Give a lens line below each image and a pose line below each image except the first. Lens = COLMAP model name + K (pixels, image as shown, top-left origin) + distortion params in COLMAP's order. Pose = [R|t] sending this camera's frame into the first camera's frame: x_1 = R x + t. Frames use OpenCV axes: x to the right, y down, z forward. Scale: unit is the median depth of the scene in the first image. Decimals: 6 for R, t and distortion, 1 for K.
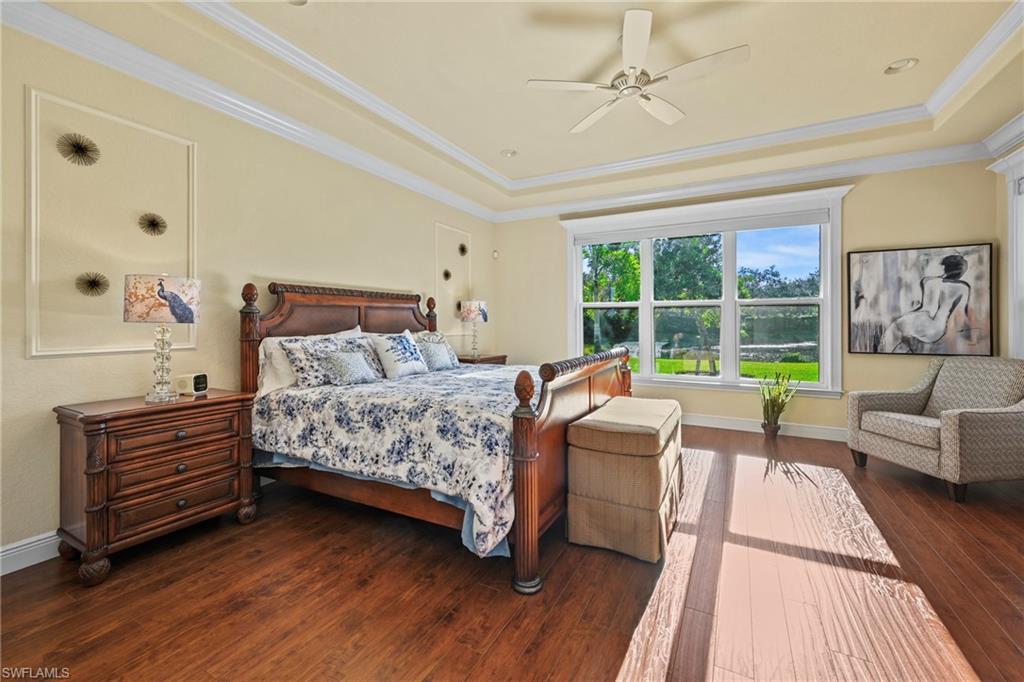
lens RADIAL K [[410.0, 0, 512.8], [0, 410.0, 337.1], [0, 0, 1]] dist [0.002730, 0.000243]
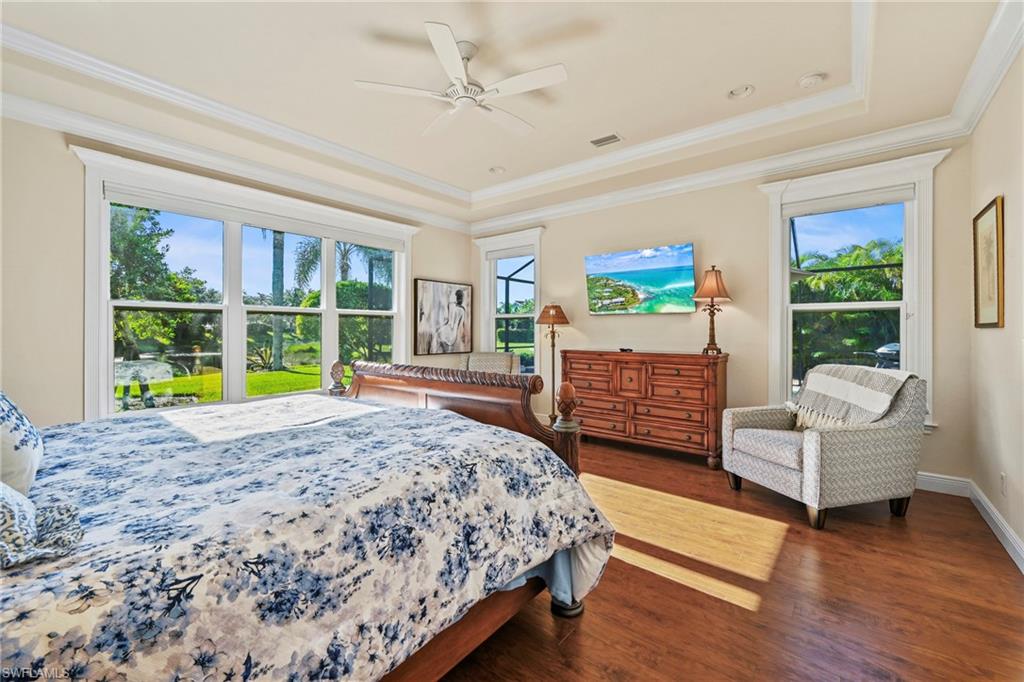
lens RADIAL K [[426.7, 0, 515.5], [0, 426.7, 337.8], [0, 0, 1]] dist [0.002610, 0.000239]
pose [[0.181278, -0.013545, 0.983339, -0.578541], [0.036549, 0.999307, 0.007027, -0.020132], [-0.982752, 0.034666, 0.181648, 0.557489]]
